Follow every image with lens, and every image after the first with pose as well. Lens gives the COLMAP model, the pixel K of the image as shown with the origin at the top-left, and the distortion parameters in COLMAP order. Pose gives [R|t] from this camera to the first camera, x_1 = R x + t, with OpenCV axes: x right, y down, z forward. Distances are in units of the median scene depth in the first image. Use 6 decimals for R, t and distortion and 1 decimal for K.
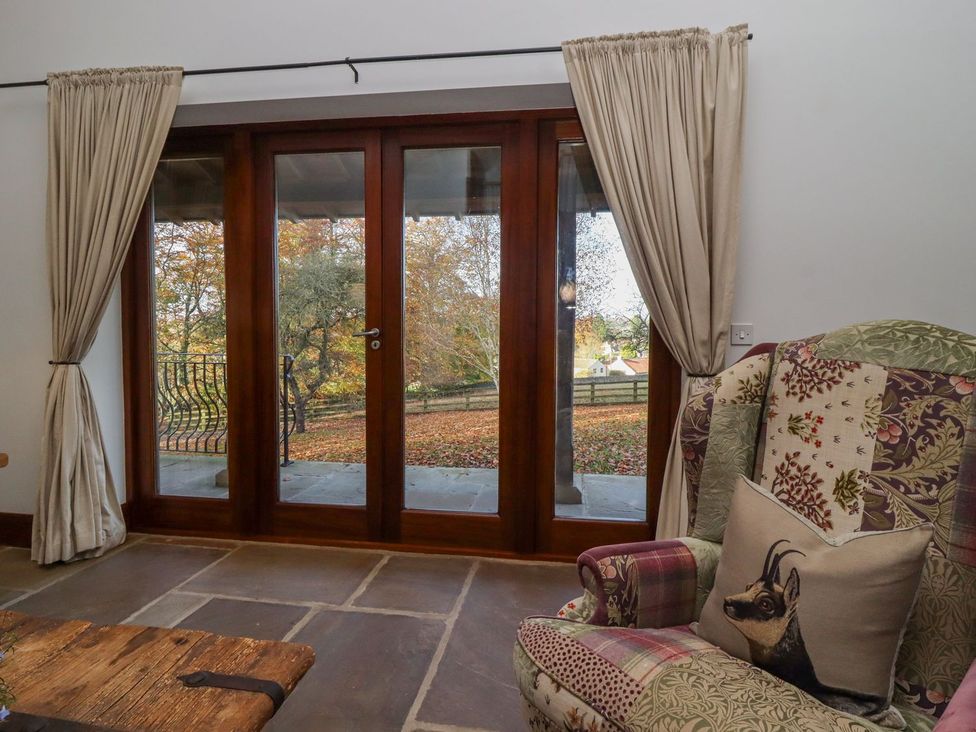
lens RADIAL K [[510.3, 0, 500.2], [0, 510.3, 350.4], [0, 0, 1]] dist [0.002495, -0.014086]
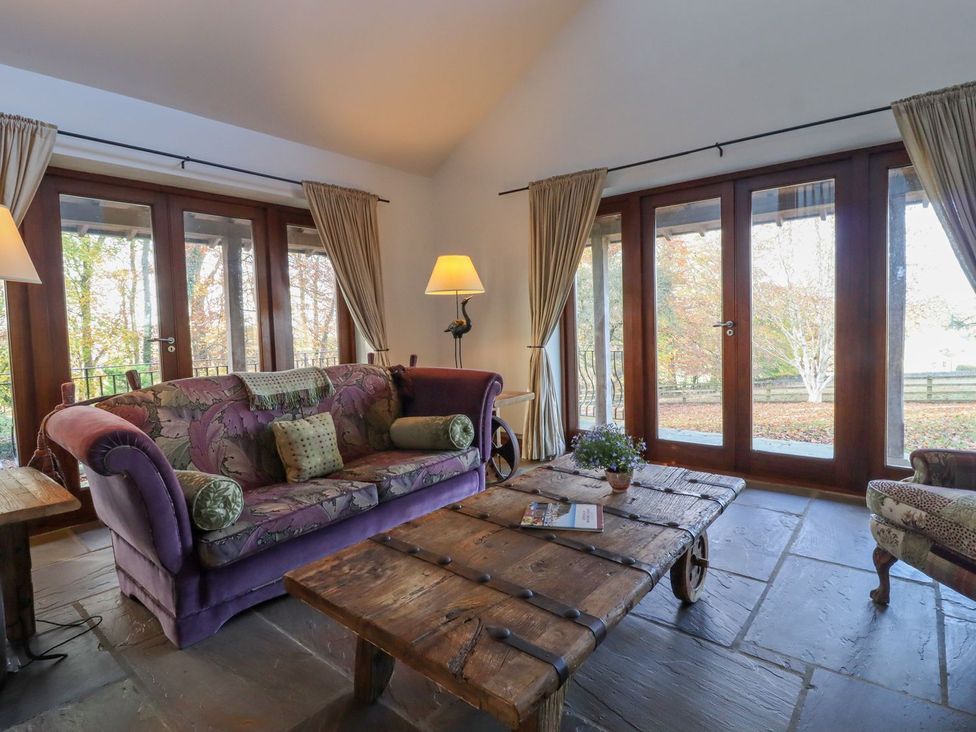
lens RADIAL K [[510.3, 0, 500.2], [0, 510.3, 350.4], [0, 0, 1]] dist [0.002495, -0.014086]
pose [[0.865188, -0.007485, -0.501392, -0.091230], [0.012312, 0.999904, 0.006318, 0.023958], [0.501297, -0.011639, 0.865197, -0.584367]]
